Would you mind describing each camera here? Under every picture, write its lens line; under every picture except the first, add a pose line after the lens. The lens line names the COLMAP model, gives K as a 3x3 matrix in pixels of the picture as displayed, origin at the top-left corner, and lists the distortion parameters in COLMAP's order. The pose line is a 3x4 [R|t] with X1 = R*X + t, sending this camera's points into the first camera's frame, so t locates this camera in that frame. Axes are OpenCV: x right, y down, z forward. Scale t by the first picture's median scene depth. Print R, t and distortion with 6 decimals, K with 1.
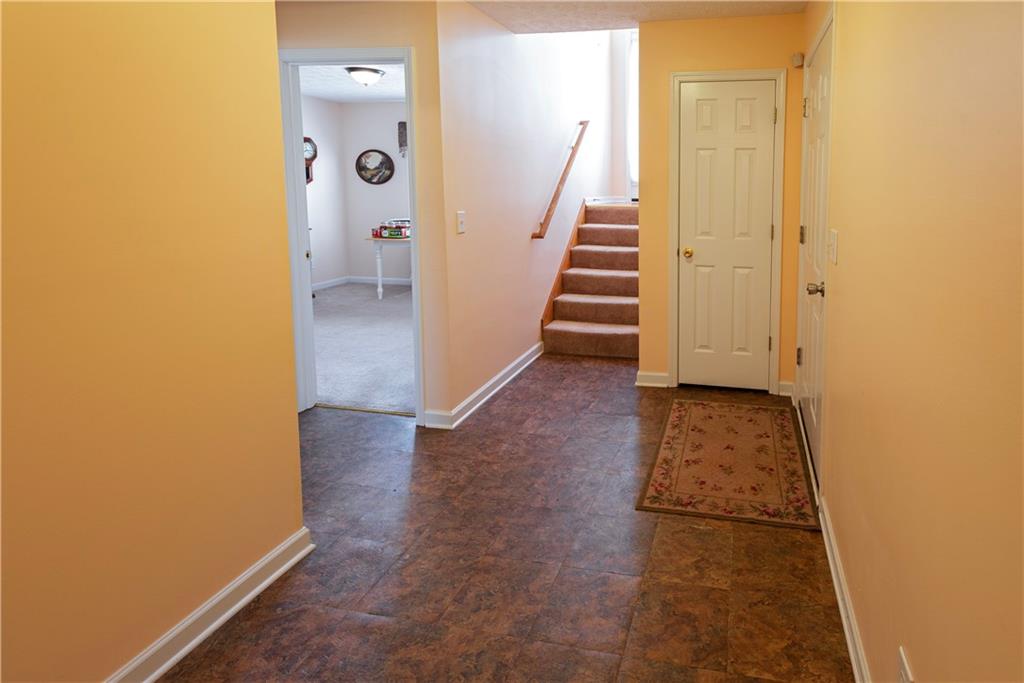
lens RADIAL K [[489.1, 0, 512.0], [0, 489.1, 341.5], [0, 0, 1]] dist [-0.001180, -0.000238]
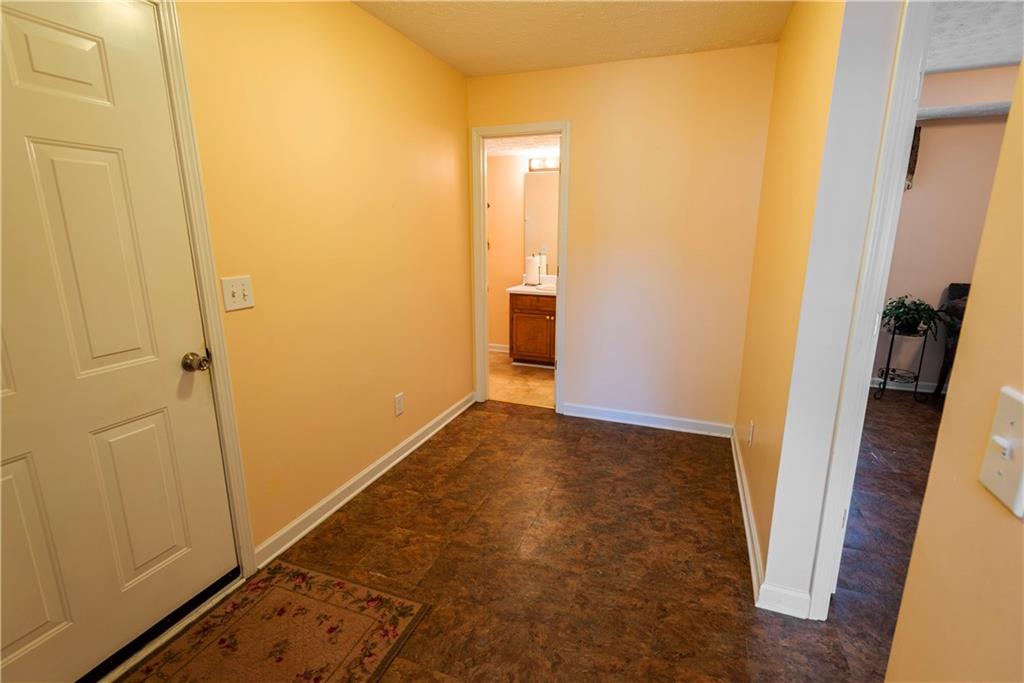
lens RADIAL K [[489.1, 0, 512.0], [0, 489.1, 341.5], [0, 0, 1]] dist [-0.001180, -0.000238]
pose [[-0.995916, 0.005078, -0.090142, 0.184967], [-0.041780, 0.859160, 0.509998, -0.538540], [0.080037, 0.511682, -0.855439, 1.539413]]
